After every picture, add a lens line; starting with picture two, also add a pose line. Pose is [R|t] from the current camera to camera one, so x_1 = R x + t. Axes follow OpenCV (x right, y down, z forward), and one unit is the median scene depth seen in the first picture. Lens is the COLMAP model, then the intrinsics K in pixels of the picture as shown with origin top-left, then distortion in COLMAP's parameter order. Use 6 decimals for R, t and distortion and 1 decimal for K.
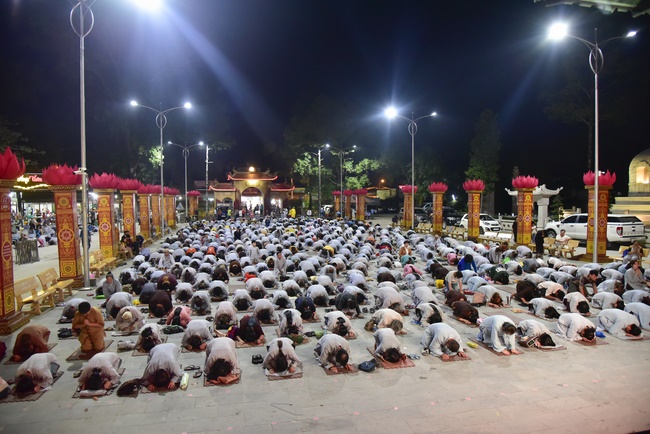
lens RADIAL K [[437.6, 0, 325.0], [0, 437.6, 217.0], [0, 0, 1]] dist [-0.039559, 0.004362]
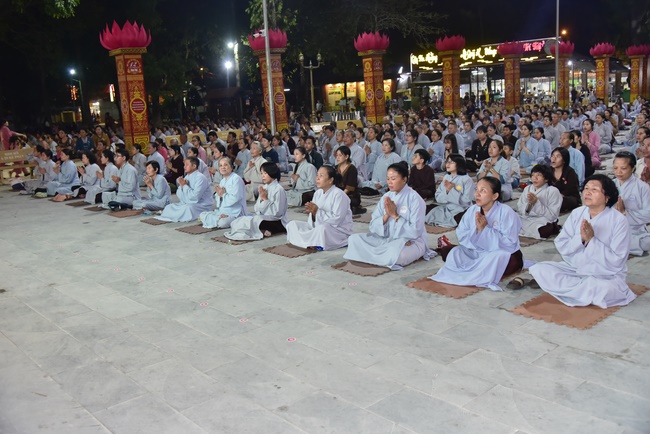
lens RADIAL K [[615.5, 0, 325.0], [0, 615.5, 217.0], [0, 0, 1]] dist [-0.021768, -0.002340]
pose [[0.484465, 0.135926, -0.864186, 0.283728], [0.023293, 0.985501, 0.168065, 0.027087], [0.874500, -0.101552, 0.474275, 0.150965]]
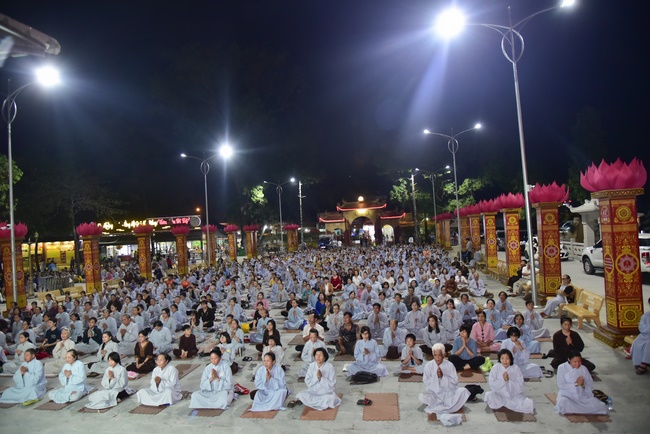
lens RADIAL K [[437.6, 0, 325.0], [0, 437.6, 217.0], [0, 0, 1]] dist [-0.039559, 0.004362]
pose [[0.920261, -0.061713, -0.386407, 0.287420], [0.038862, 0.997017, -0.066681, -0.005482], [0.389370, 0.046347, 0.919915, 0.071373]]
